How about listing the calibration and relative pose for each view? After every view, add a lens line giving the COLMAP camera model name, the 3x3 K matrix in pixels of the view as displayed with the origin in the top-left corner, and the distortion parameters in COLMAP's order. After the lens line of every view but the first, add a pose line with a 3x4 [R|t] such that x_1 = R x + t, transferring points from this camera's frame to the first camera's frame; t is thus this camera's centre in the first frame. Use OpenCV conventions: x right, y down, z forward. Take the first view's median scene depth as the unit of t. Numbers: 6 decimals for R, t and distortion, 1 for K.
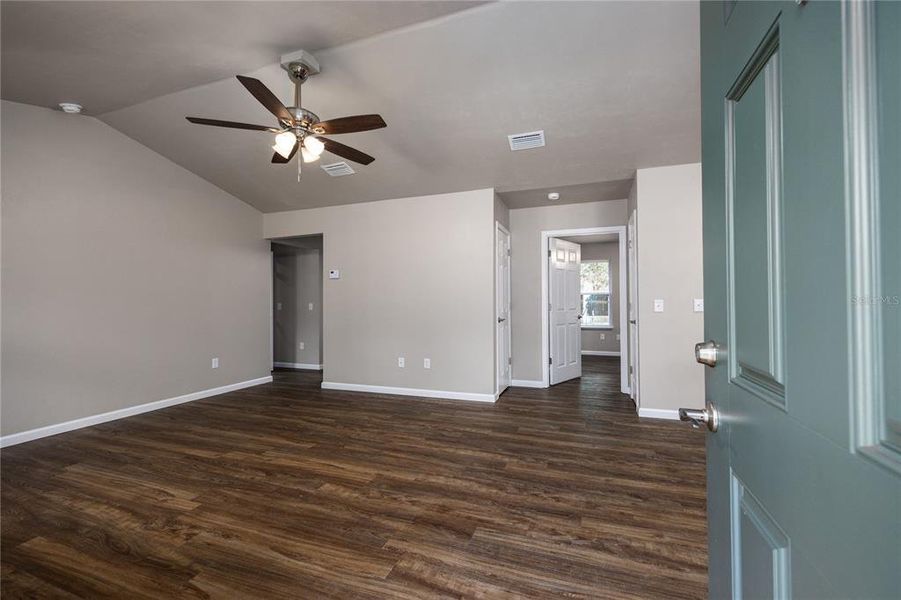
lens RADIAL K [[348.7, 0, 469.5], [0, 348.7, 297.7], [0, 0, 1]] dist [-0.003354, 0.000016]
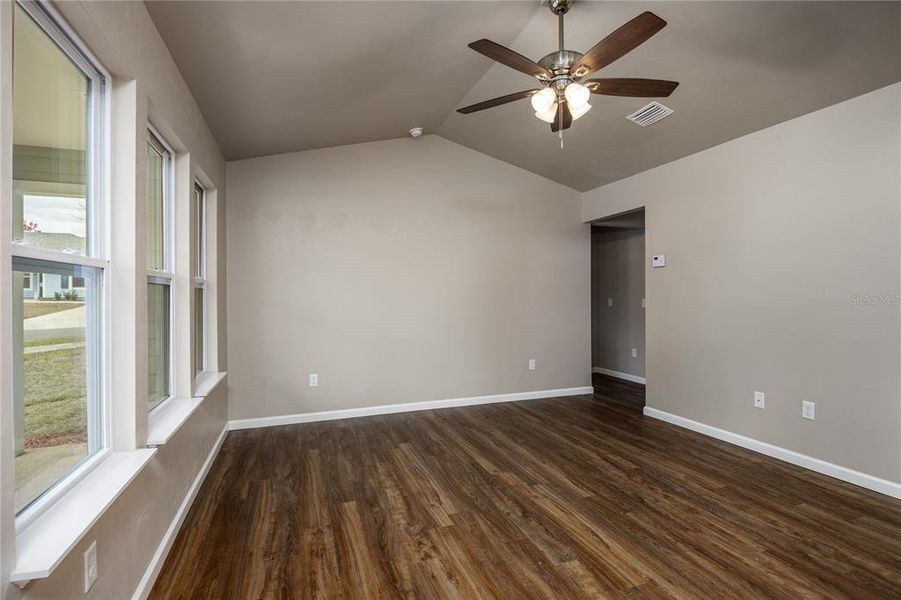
lens RADIAL K [[445.2, 0, 480.9], [0, 445.2, 290.9], [0, 0, 1]] dist [-0.010550, -0.000111]
pose [[0.650029, -0.004335, -0.759897, 0.132865], [0.012708, 0.999906, 0.005166, -0.024923], [0.759803, -0.013015, 0.650023, 0.218077]]
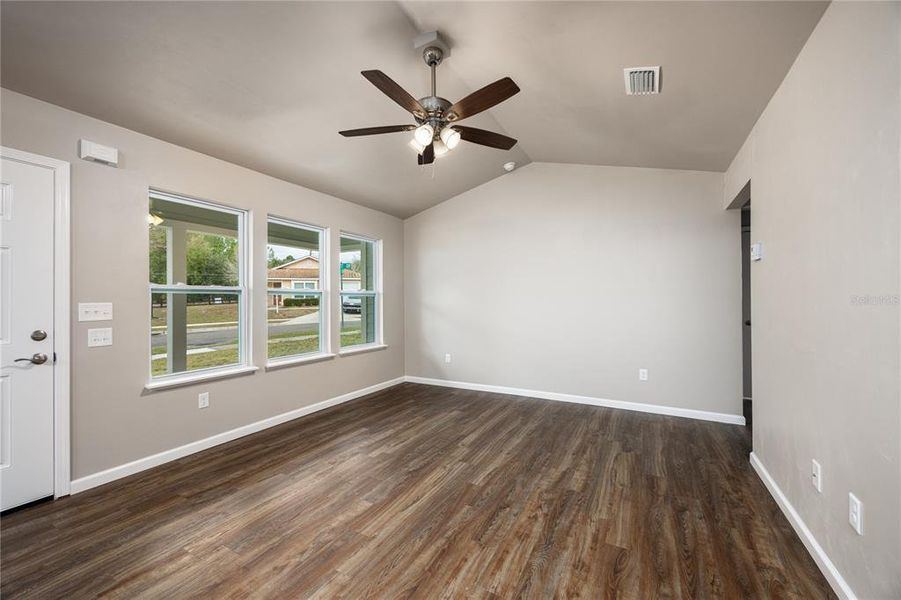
lens RADIAL K [[374.3, 0, 448.7], [0, 374.3, 303.9], [0, 0, 1]] dist [0.006538, 0.000055]
pose [[-0.193025, 0.019221, -0.981006, 0.456935], [0.022722, 0.999628, 0.015115, -0.021488], [0.980931, -0.019373, -0.193390, 1.179423]]
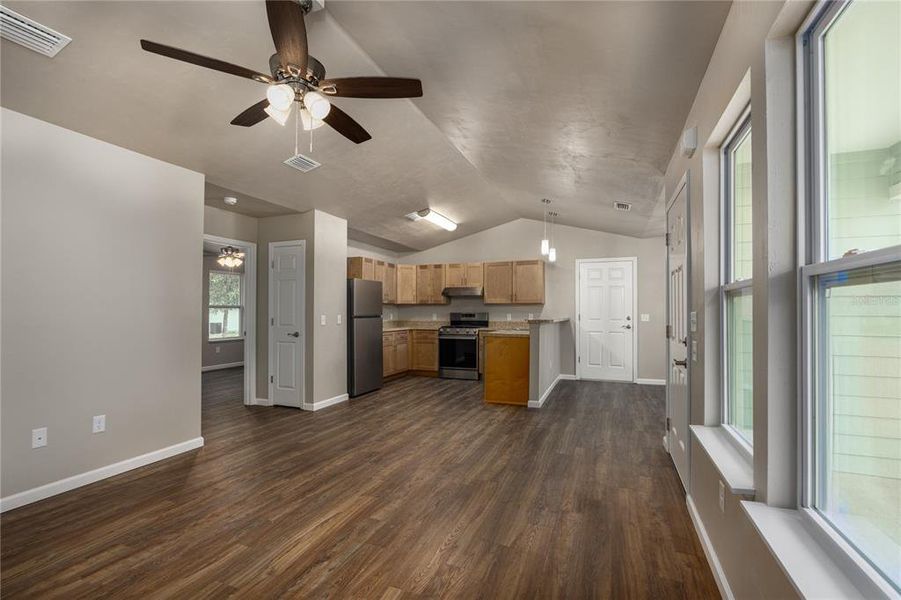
lens RADIAL K [[403.3, 0, 435.9], [0, 403.3, 310.1], [0, 0, 1]] dist [-0.019804, -0.000675]
pose [[0.091831, 0.011005, 0.995714, -1.229847], [-0.016421, 0.999820, -0.009536, -0.014383], [-0.995639, -0.015474, 0.091995, 0.611587]]
